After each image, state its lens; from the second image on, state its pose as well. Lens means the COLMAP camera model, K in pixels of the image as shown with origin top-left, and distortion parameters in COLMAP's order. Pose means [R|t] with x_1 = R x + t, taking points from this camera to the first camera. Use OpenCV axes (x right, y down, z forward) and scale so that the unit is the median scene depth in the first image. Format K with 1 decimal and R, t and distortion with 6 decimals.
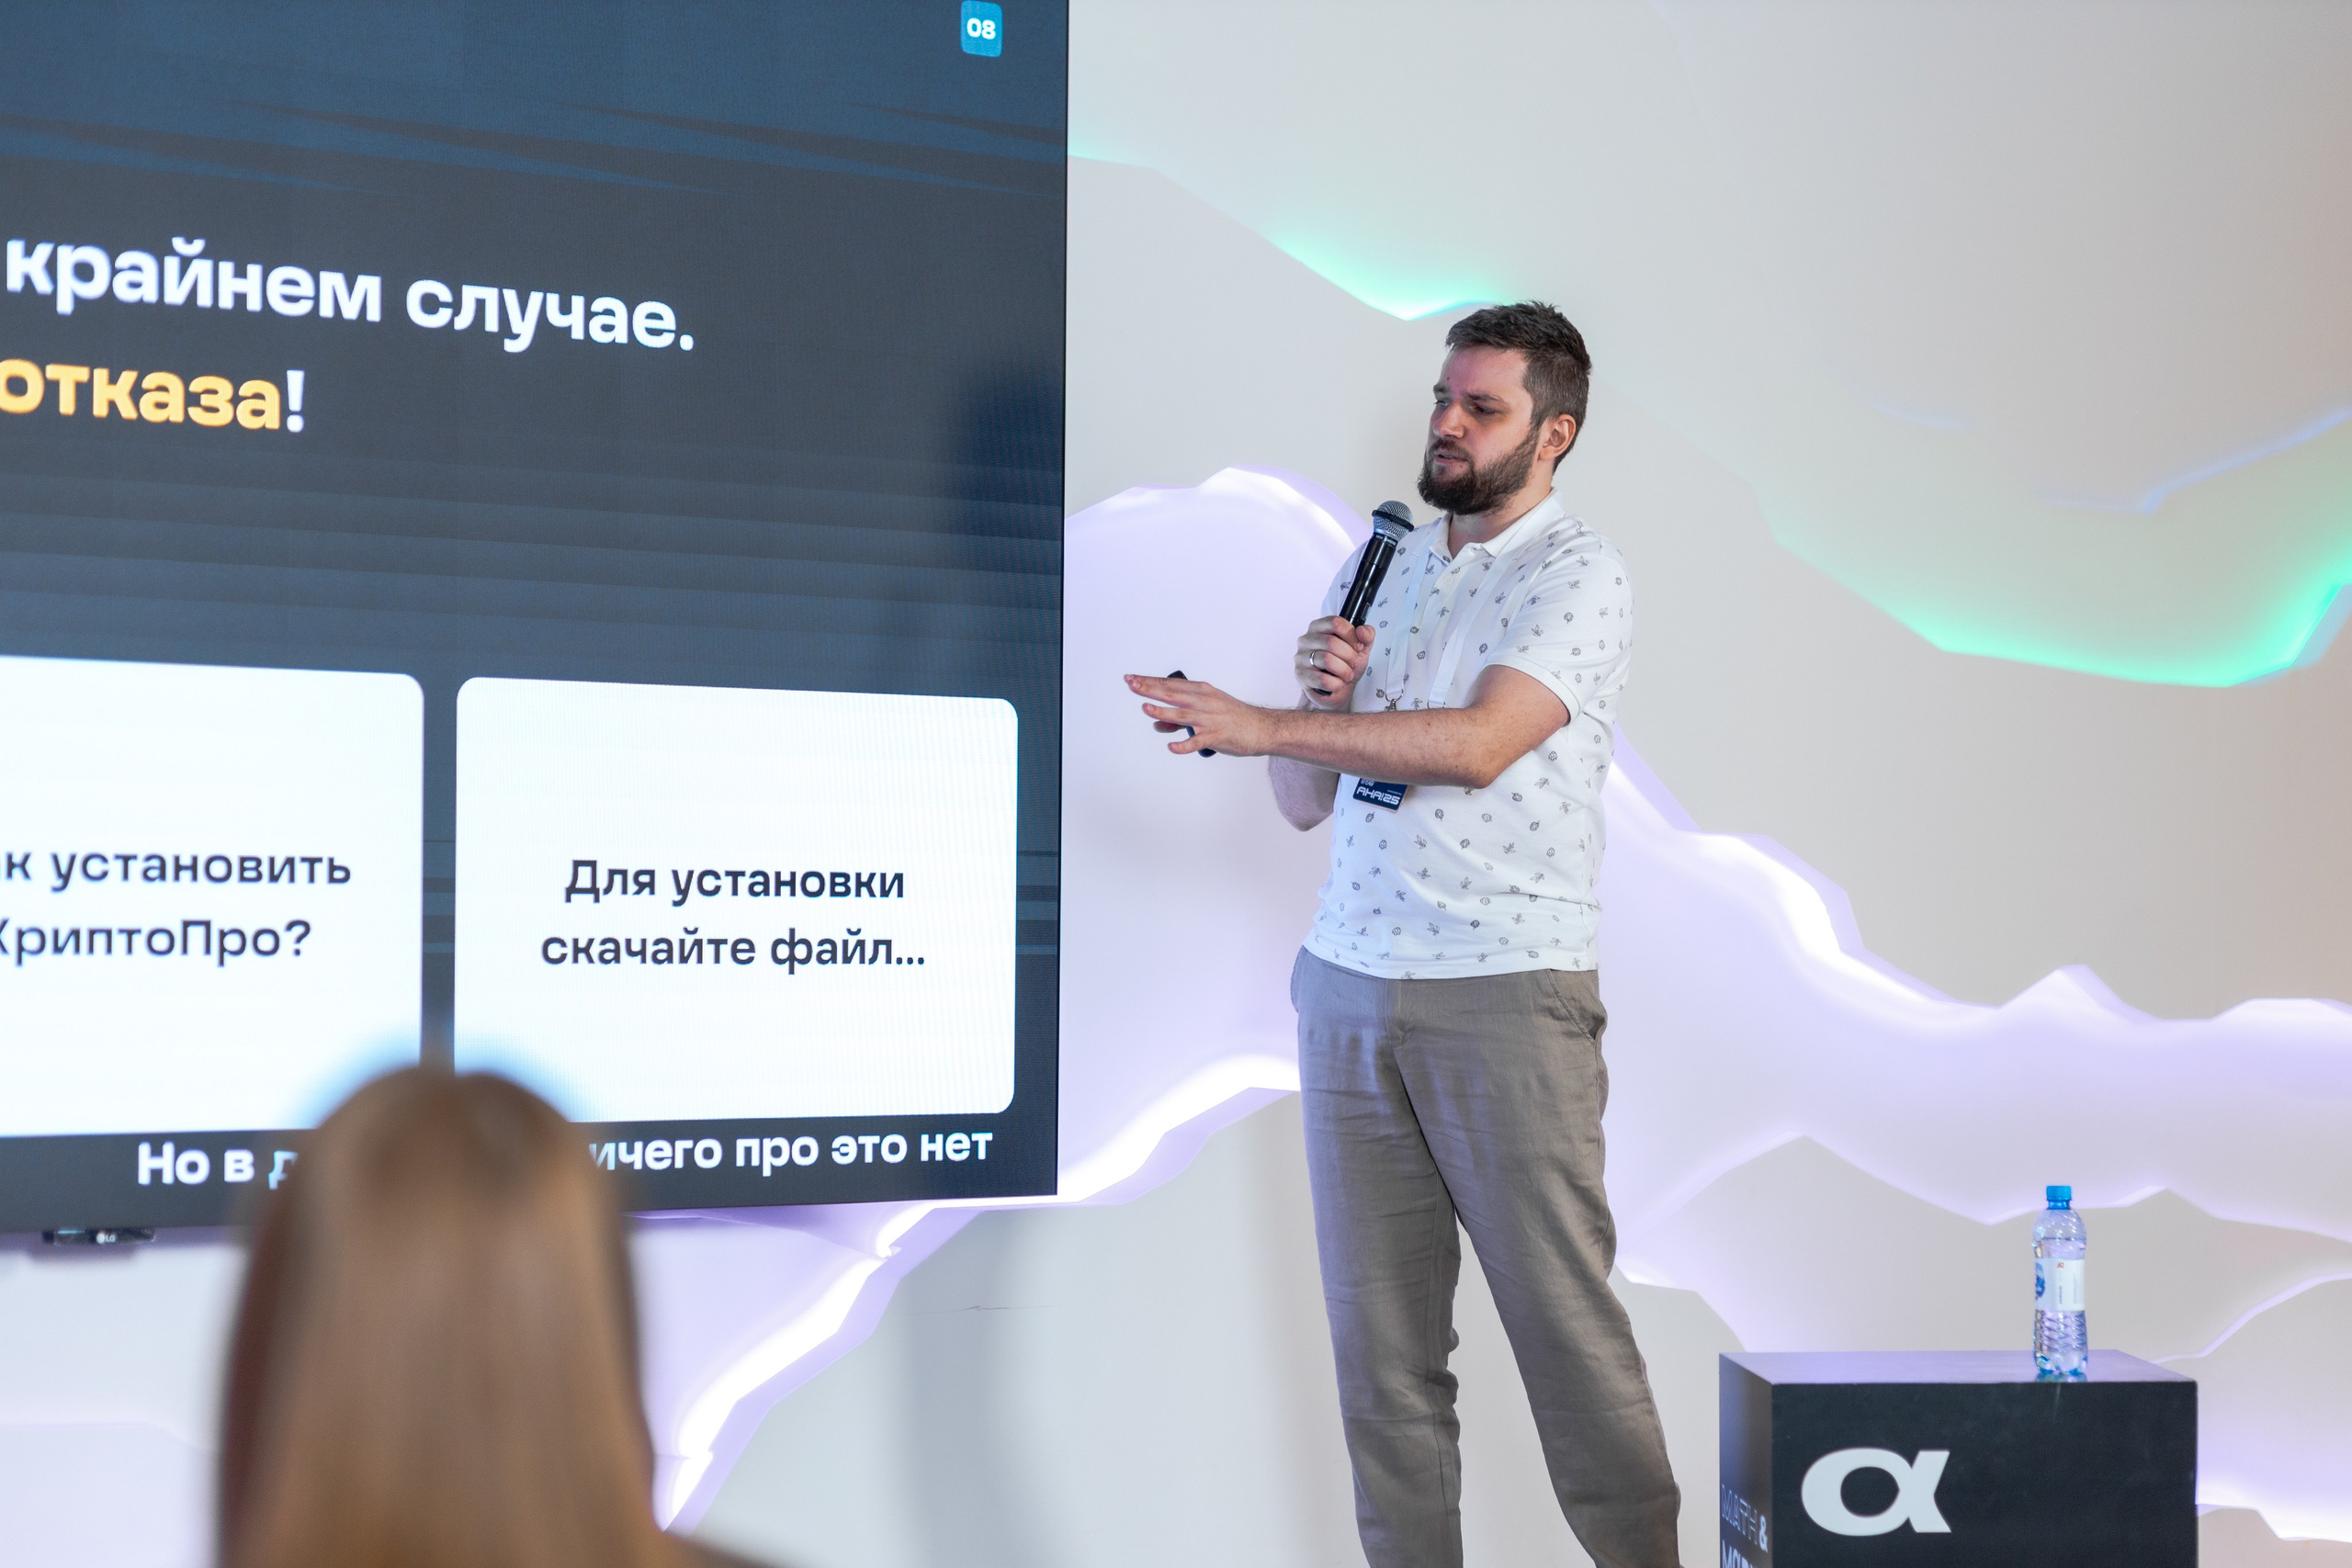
lens RADIAL K [[6190.7, 0, 1307.7], [0, 6190.7, 779.2], [0, 0, 1]] dist [0.017452, 0.000000]
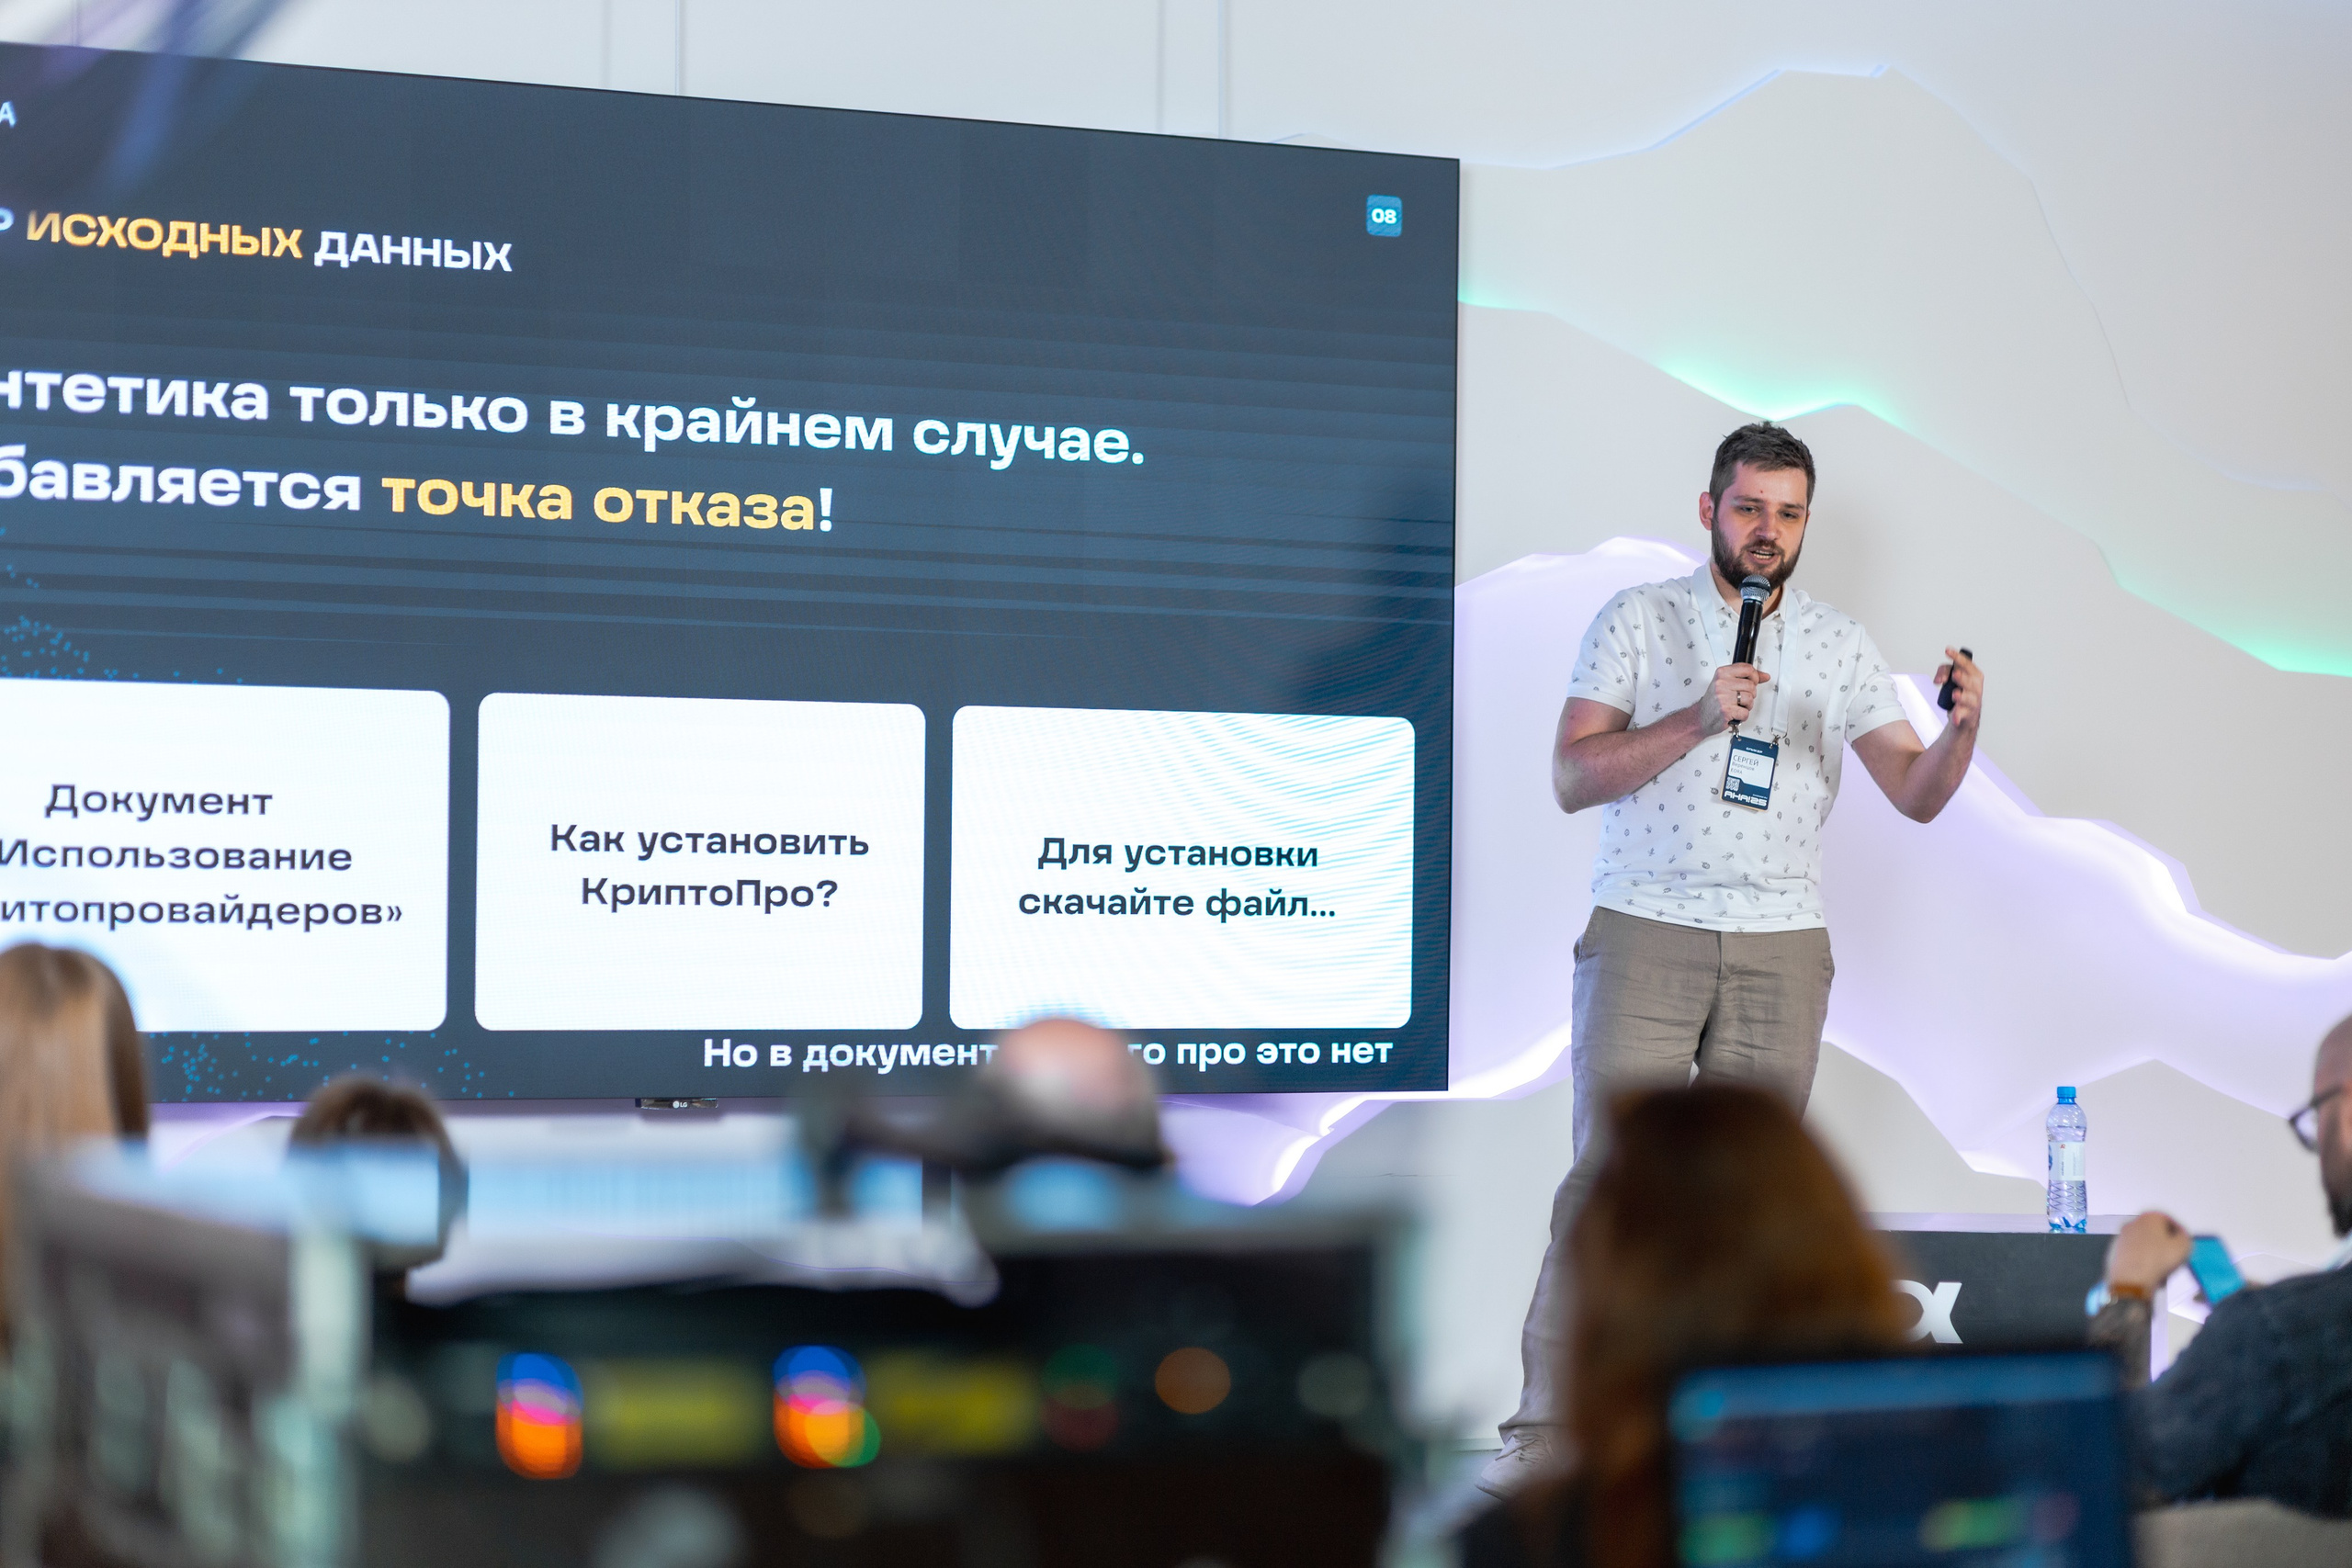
lens RADIAL K [[5952.9, 0, 1237.4], [0, 5952.9, 771.6], [0, 0, 1]] dist [-0.059431, 0.000000]
pose [[0.967007, -0.004119, -0.254715, 0.257432], [0.004230, 0.999991, -0.000113, -0.001366], [0.254713, -0.000968, 0.967016, -0.264076]]
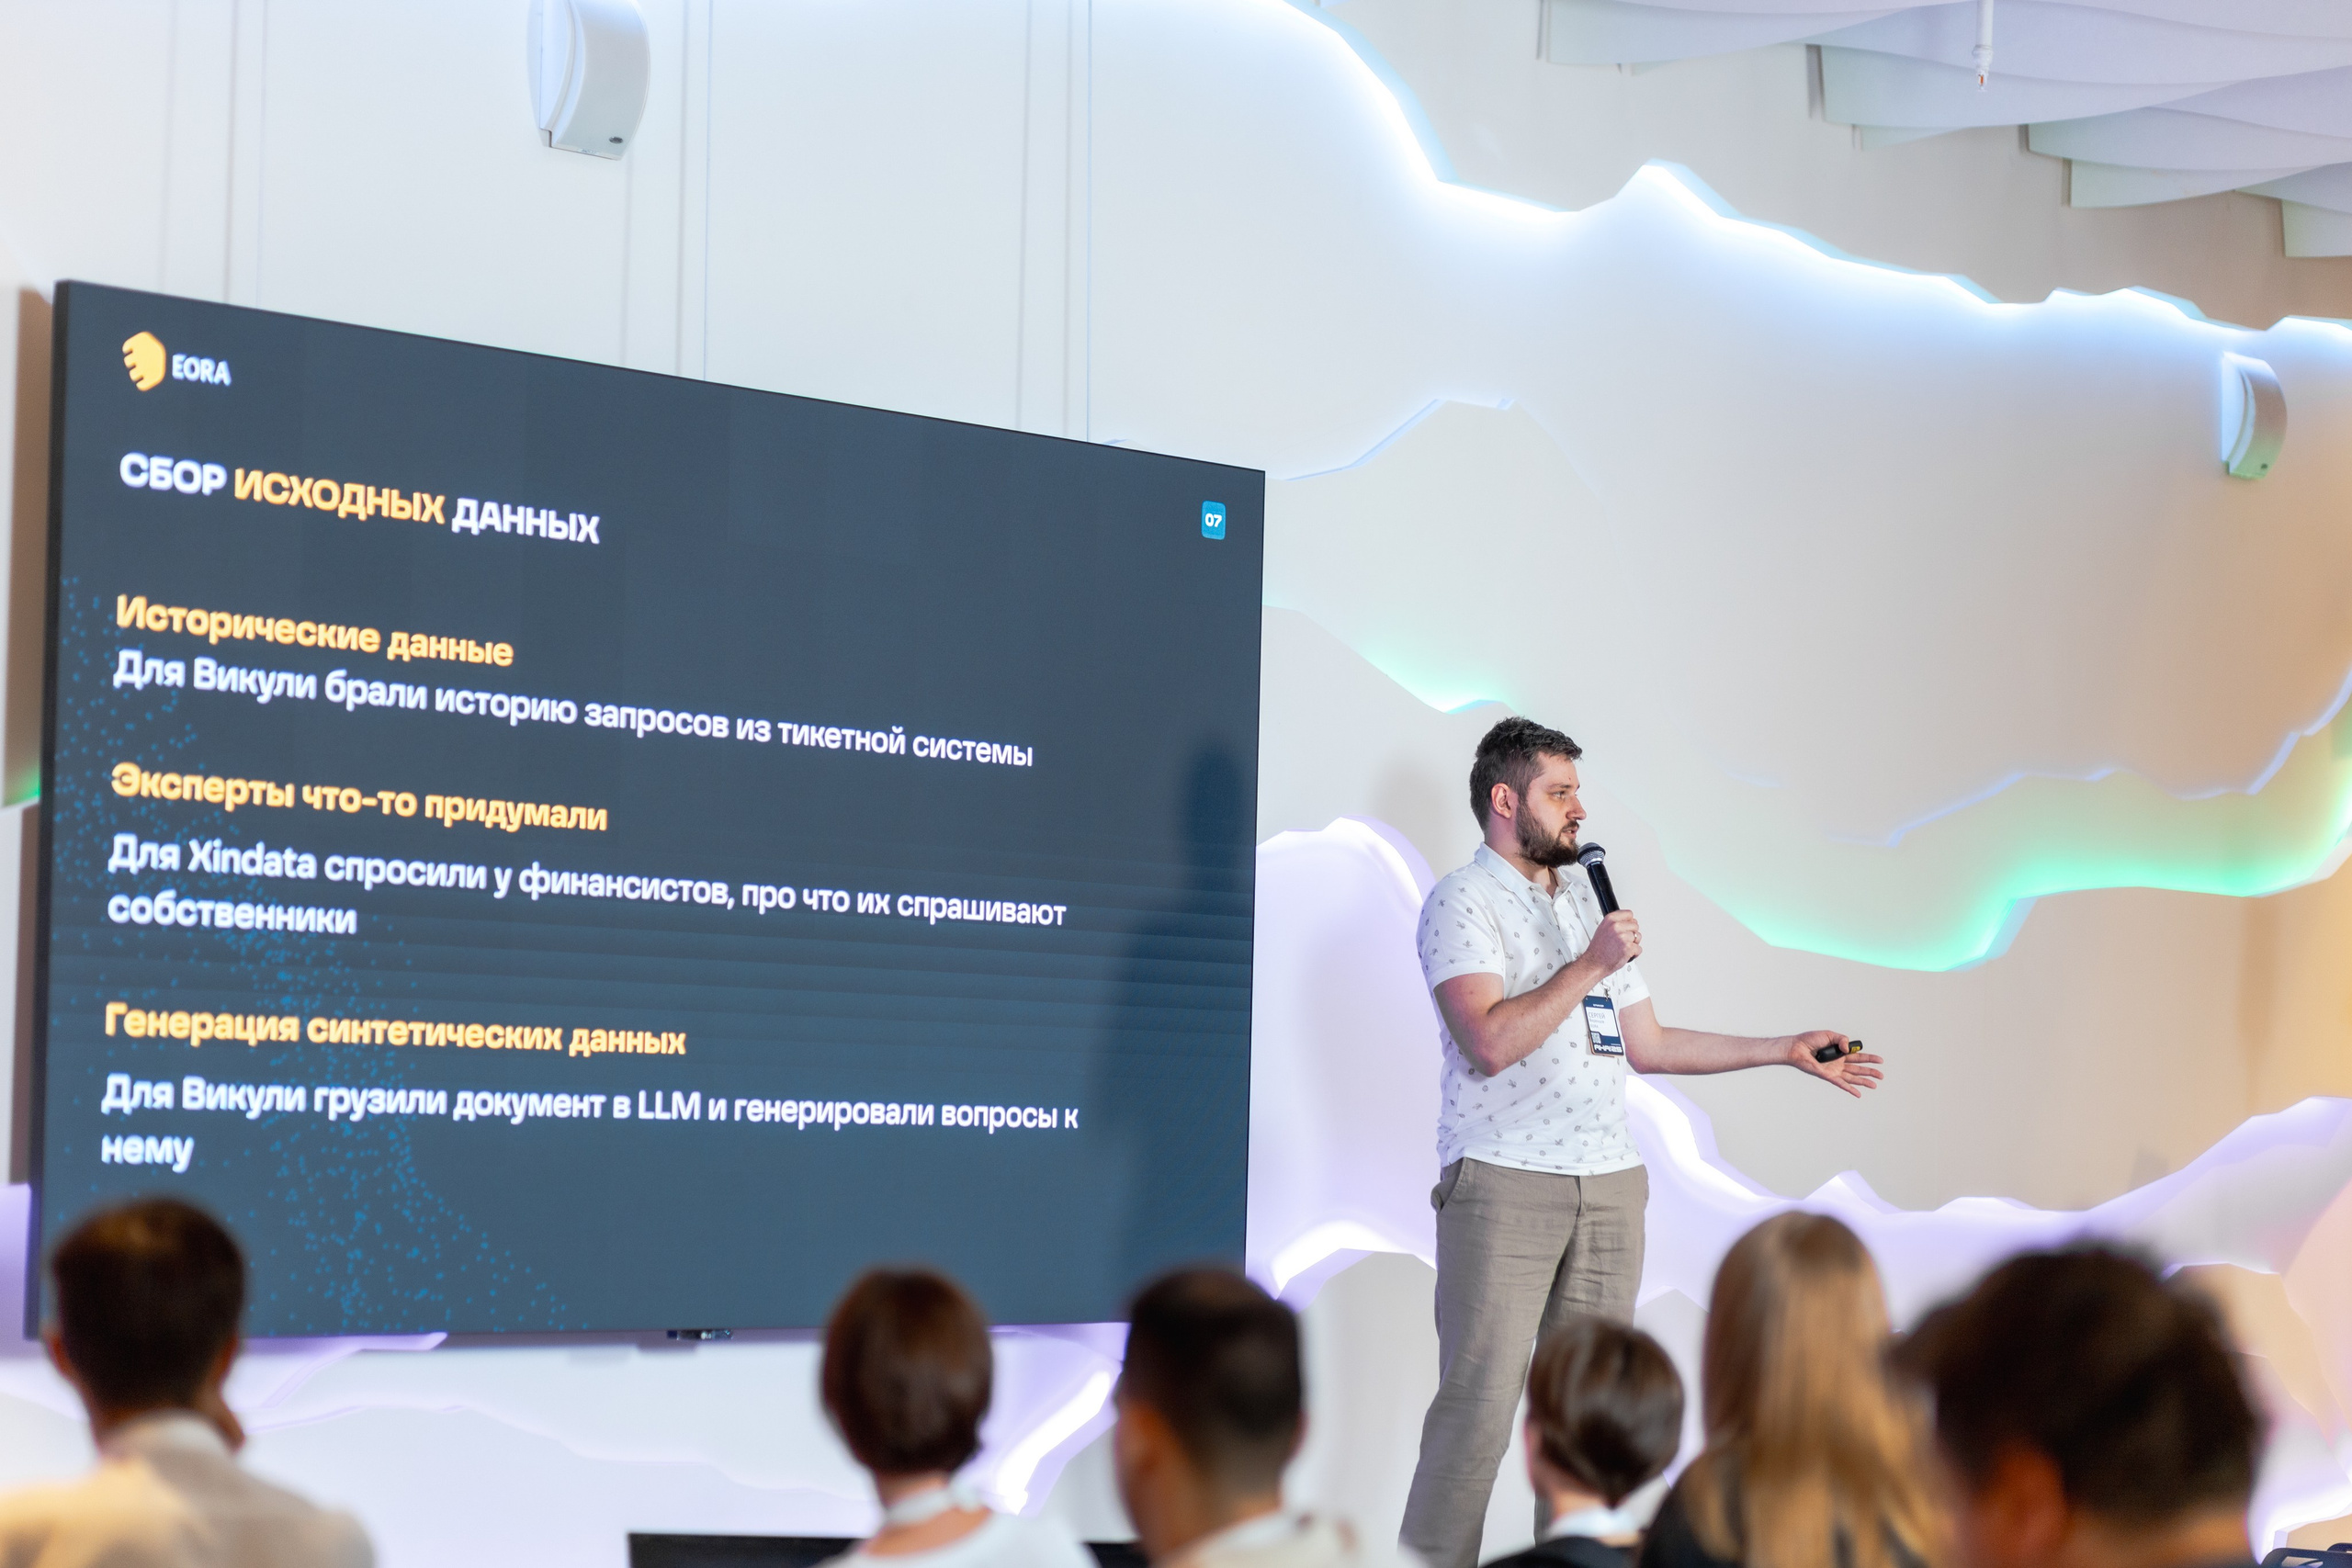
lens RADIAL K [[5952.9, 0, 1194.3], [0, 5952.9, 662.1], [0, 0, 1]] dist [-0.059431, 0.000000]
pose [[0.993975, 0.020018, 0.107766, -0.219907], [-0.013831, 0.998229, -0.057853, -0.006343], [-0.108733, 0.056014, 0.992492, -0.419296]]
